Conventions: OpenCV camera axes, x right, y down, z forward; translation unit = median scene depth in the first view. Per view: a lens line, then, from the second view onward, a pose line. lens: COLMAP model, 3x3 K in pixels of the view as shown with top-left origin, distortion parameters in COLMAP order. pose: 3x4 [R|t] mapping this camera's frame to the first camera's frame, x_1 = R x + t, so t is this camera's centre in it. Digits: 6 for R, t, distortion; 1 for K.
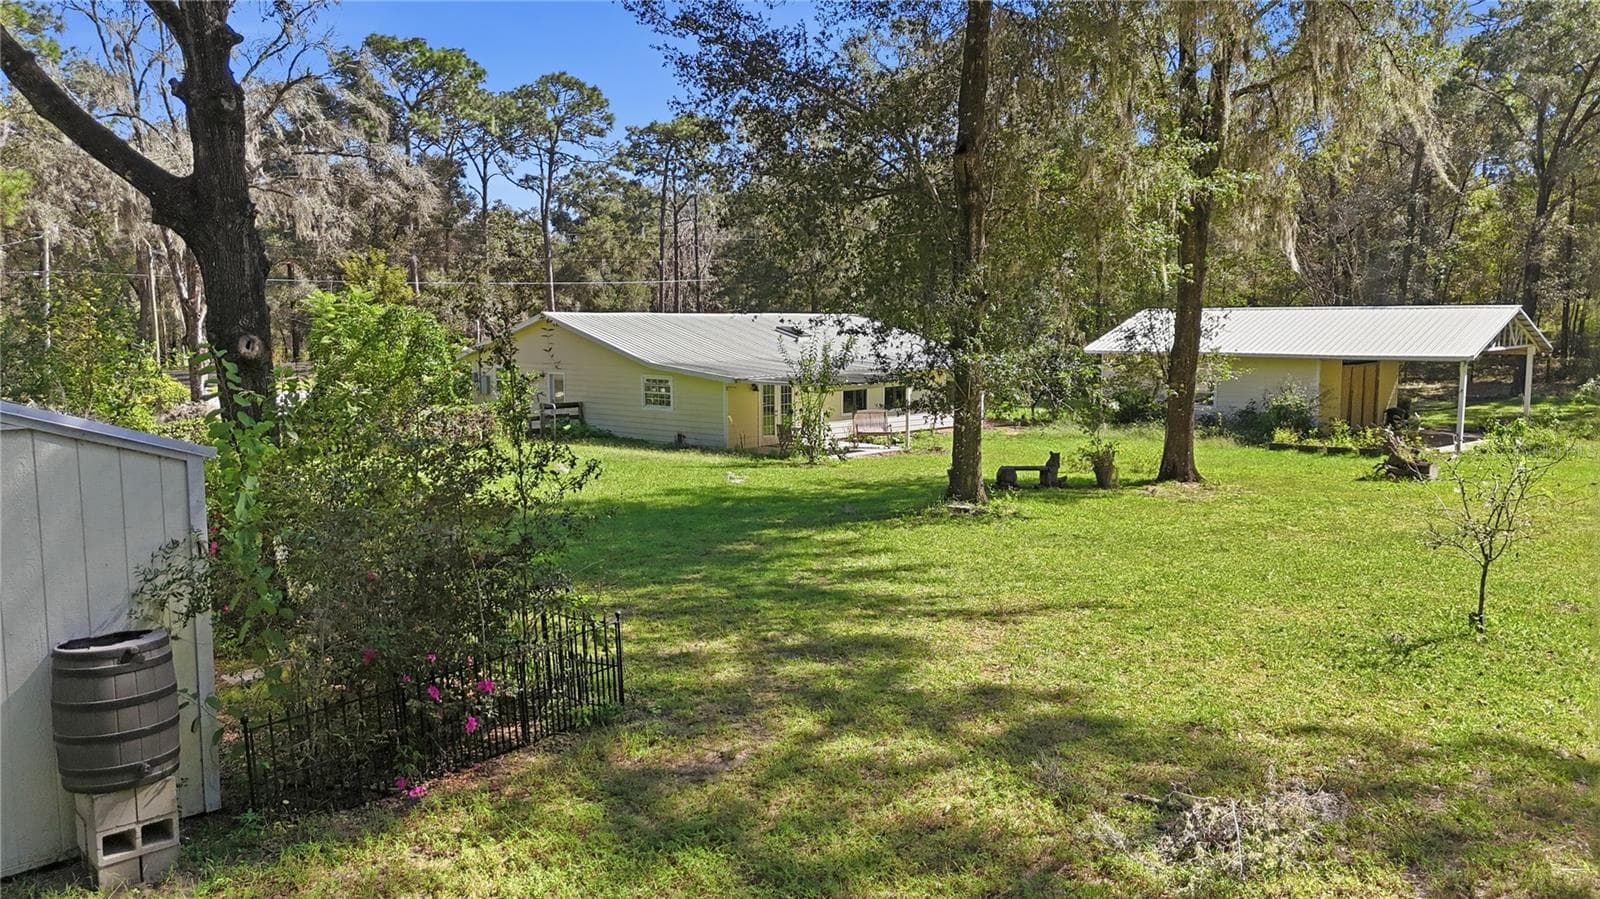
lens RADIAL K [[1156.5, 0, 800.0], [0, 1156.5, 449.5], [0, 0, 1]] dist [0.049255, -0.000648]
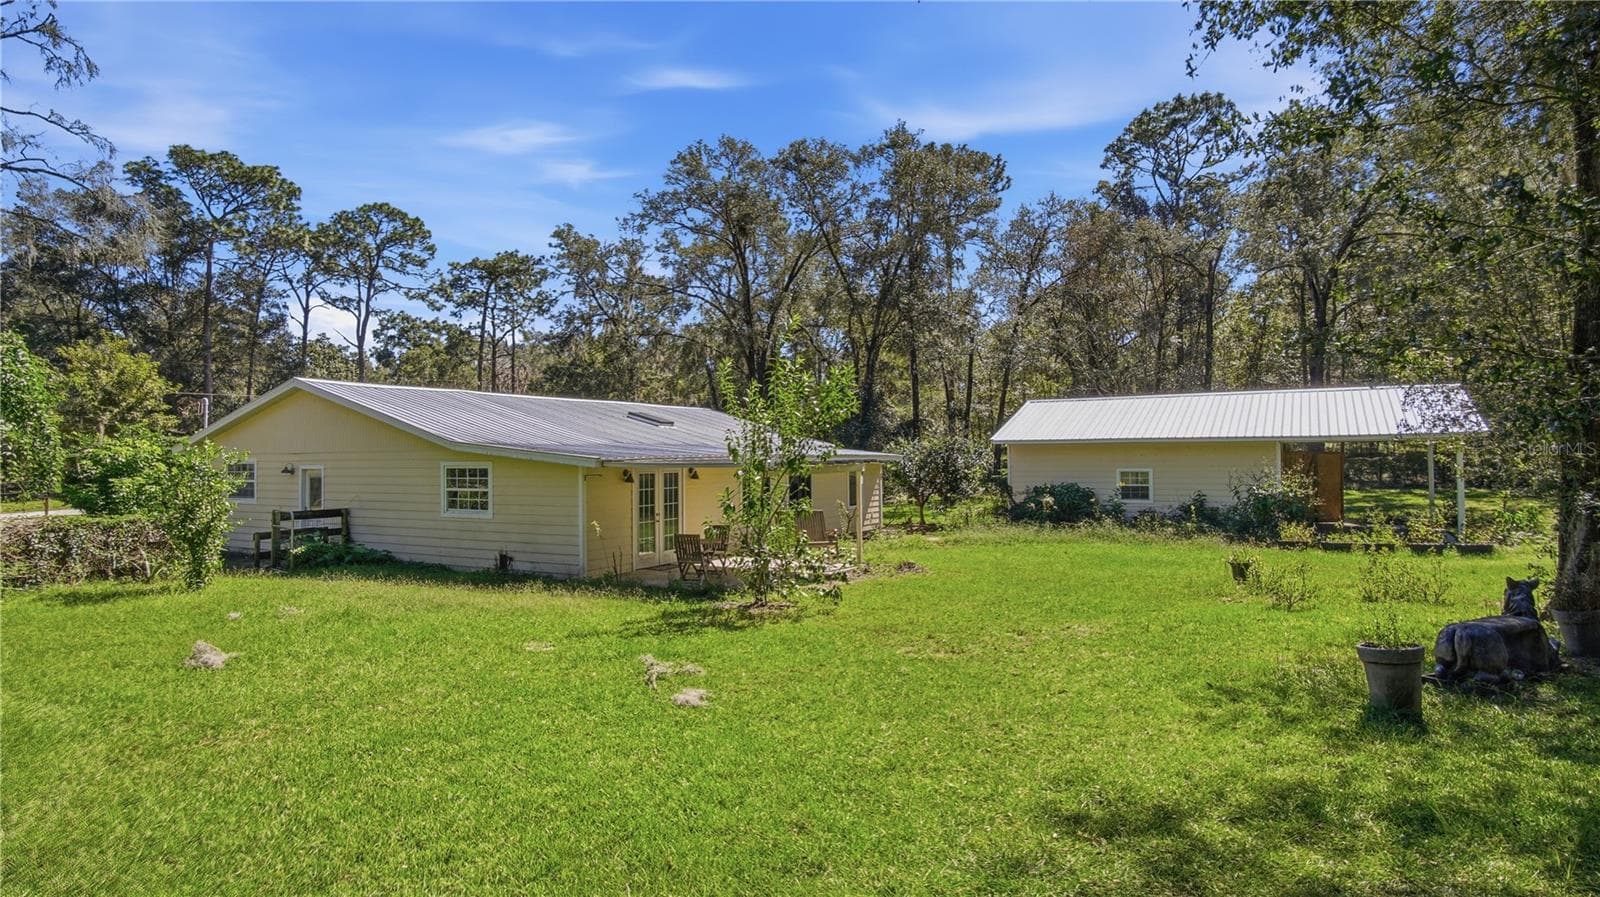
lens RADIAL K [[852.8, 0, 792.9], [0, 852.8, 431.1], [0, 0, 1]] dist [-0.045683, 0.025536]
pose [[0.972353, 0.001364, 0.233513, -0.024780], [0.032067, 0.989730, -0.139309, -0.004380], [-0.231305, 0.142946, 0.962323, 0.217507]]
